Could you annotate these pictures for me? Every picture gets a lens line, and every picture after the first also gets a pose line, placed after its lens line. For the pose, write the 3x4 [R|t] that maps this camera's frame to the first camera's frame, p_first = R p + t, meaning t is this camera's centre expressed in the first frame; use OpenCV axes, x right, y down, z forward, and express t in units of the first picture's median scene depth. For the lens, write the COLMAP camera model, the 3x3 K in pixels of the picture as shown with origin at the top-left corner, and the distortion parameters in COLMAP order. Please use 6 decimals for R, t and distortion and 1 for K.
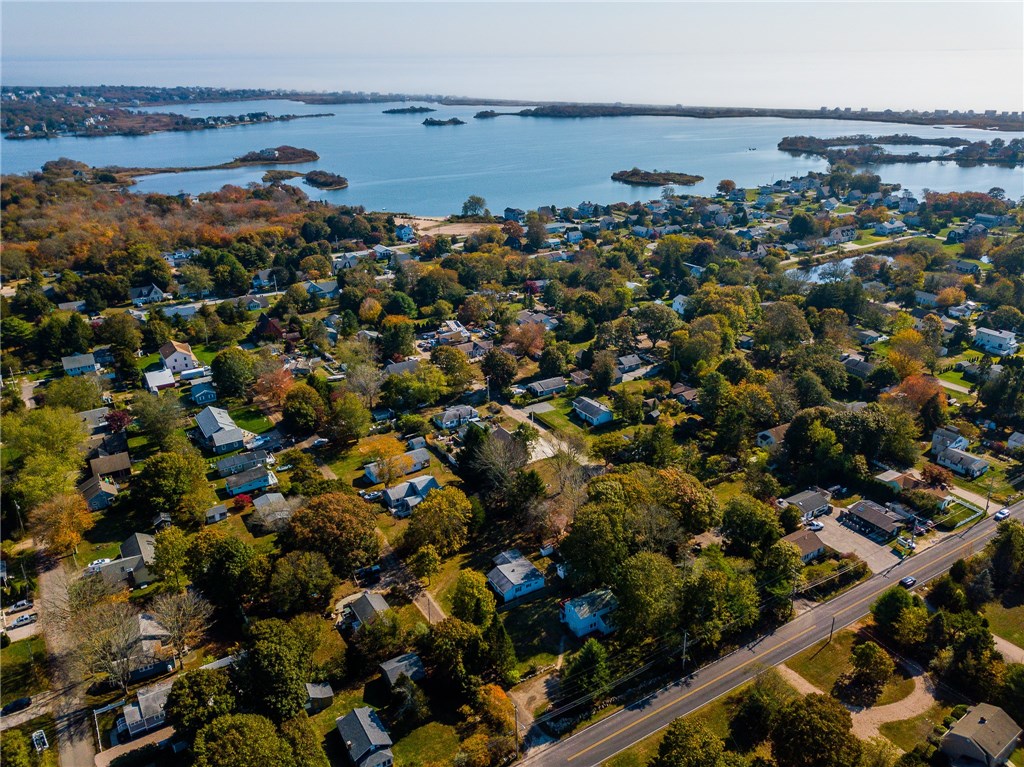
lens RADIAL K [[773.5, 0, 516.8], [0, 773.5, 383.4], [0, 0, 1]] dist [0.014878, -0.010259]
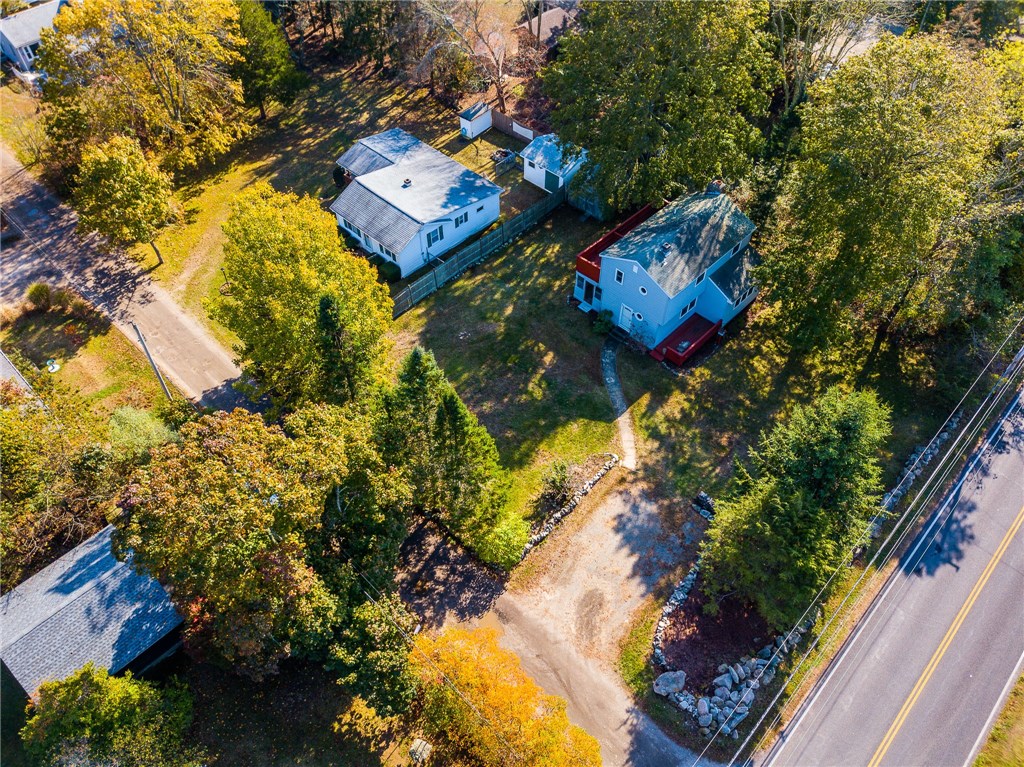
lens RADIAL K [[773.5, 0, 516.8], [0, 773.5, 383.4], [0, 0, 1]] dist [0.014878, -0.010259]
pose [[0.966211, -0.187766, 0.176577, -0.022258], [0.088441, 0.884992, 0.457129, 0.109549], [-0.242103, -0.426067, 0.871696, 0.427059]]
